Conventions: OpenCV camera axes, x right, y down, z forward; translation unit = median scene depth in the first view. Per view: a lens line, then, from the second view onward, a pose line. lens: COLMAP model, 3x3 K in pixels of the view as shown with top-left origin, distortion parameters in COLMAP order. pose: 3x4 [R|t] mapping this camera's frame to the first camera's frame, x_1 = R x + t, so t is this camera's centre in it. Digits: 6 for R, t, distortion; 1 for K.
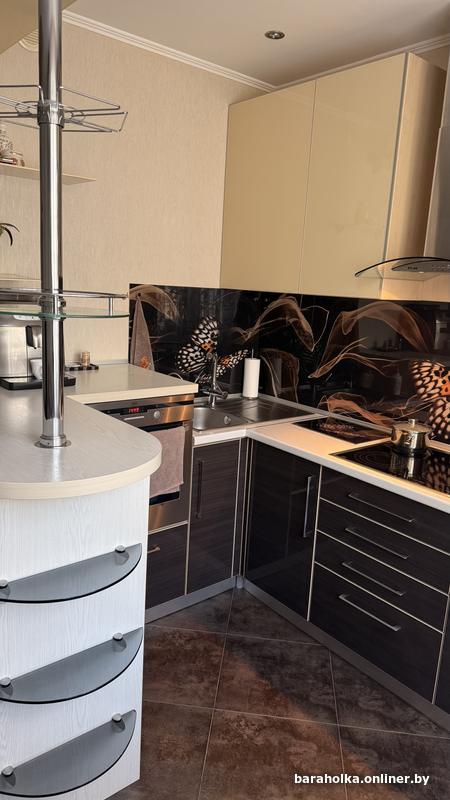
lens RADIAL K [[561.8, 0, 225.0], [0, 561.8, 400.0], [0, 0, 1]] dist [0.114708, -0.179146]
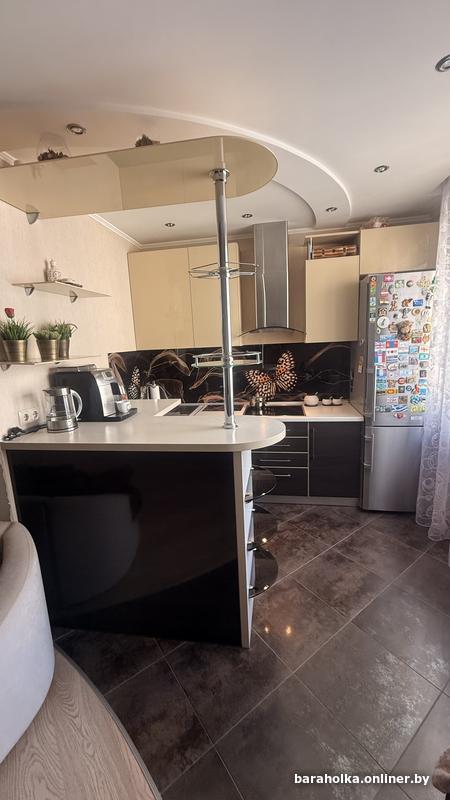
lens RADIAL K [[320.5, 0, 224.3], [0, 320.5, 396.6], [0, 0, 1]] dist [-0.000528, 0.000205]
pose [[0.742666, -0.205454, 0.637367, -0.600268], [0.224278, 0.973118, 0.052352, -0.056073], [-0.630989, 0.104067, 0.768780, 0.061201]]
